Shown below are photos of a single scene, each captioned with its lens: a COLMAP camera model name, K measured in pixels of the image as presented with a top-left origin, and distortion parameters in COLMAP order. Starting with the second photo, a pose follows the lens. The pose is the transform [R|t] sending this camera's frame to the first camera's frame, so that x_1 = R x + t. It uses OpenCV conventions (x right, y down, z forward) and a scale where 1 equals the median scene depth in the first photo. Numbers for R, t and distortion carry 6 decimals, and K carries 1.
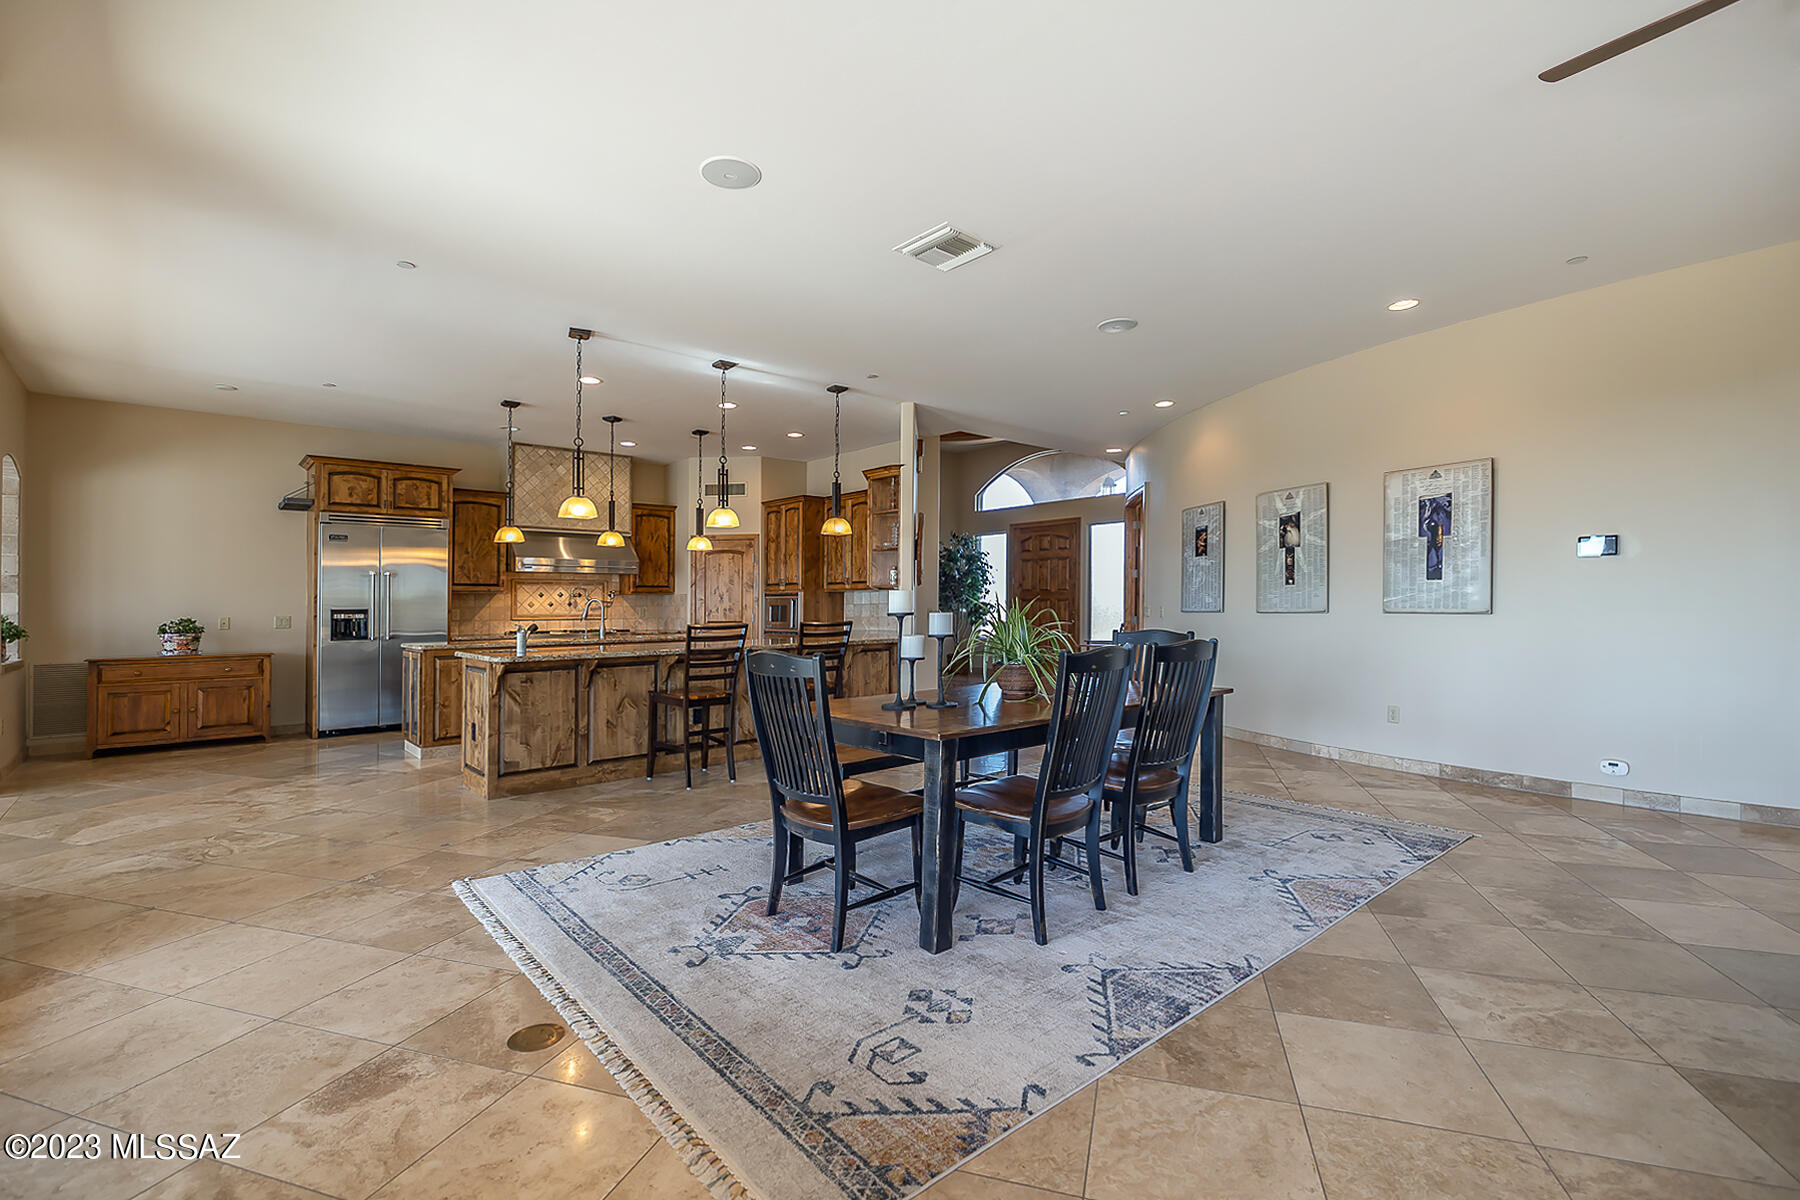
lens RADIAL K [[783.9, 0, 893.8], [0, 783.9, 594.8], [0, 0, 1]] dist [0.001418, 0.000244]
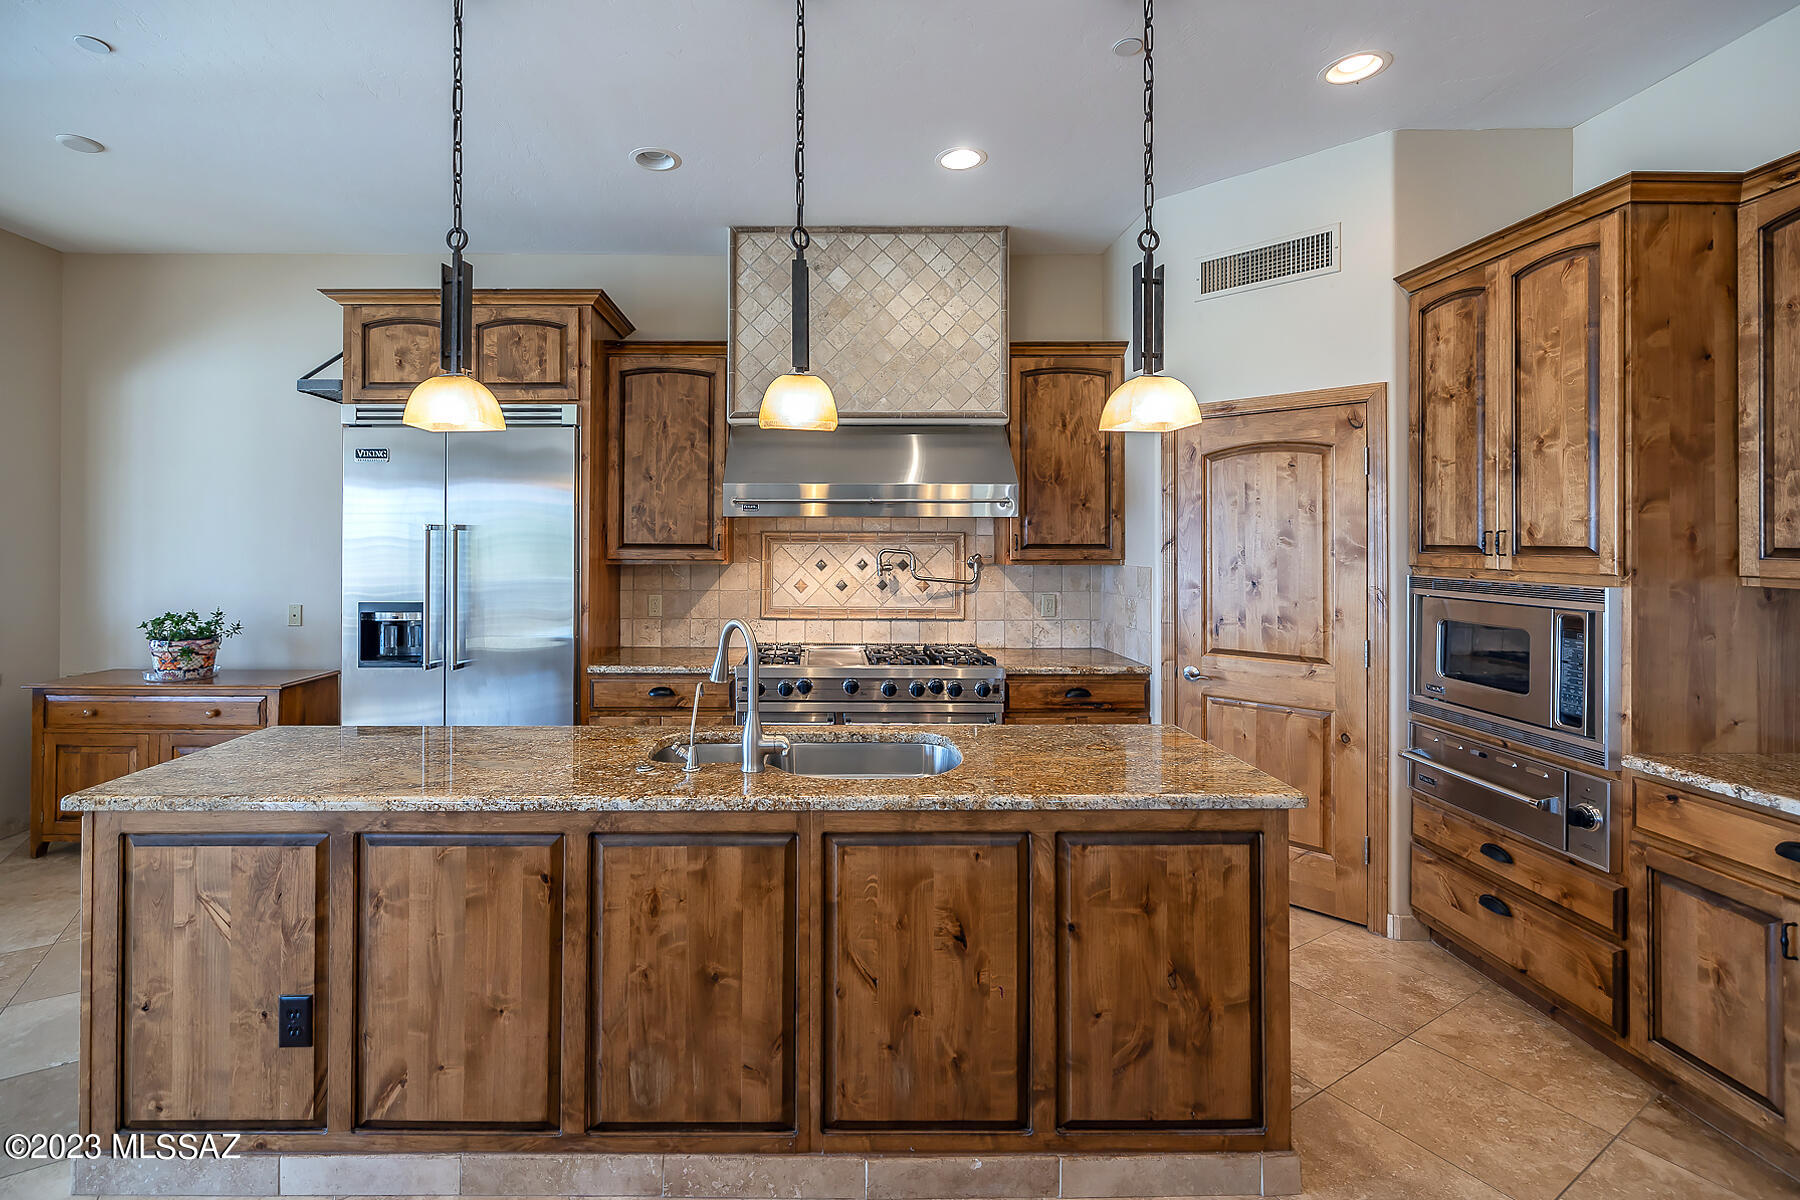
lens RADIAL K [[783.9, 0, 836.5], [0, 783.9, 520.6], [0, 0, 1]] dist [0.001418, 0.000244]
pose [[0.751448, -0.006733, -0.659758, -0.137537], [0.001642, 0.999964, -0.008335, -0.021946], [0.659791, 0.005180, 0.751432, 0.653763]]
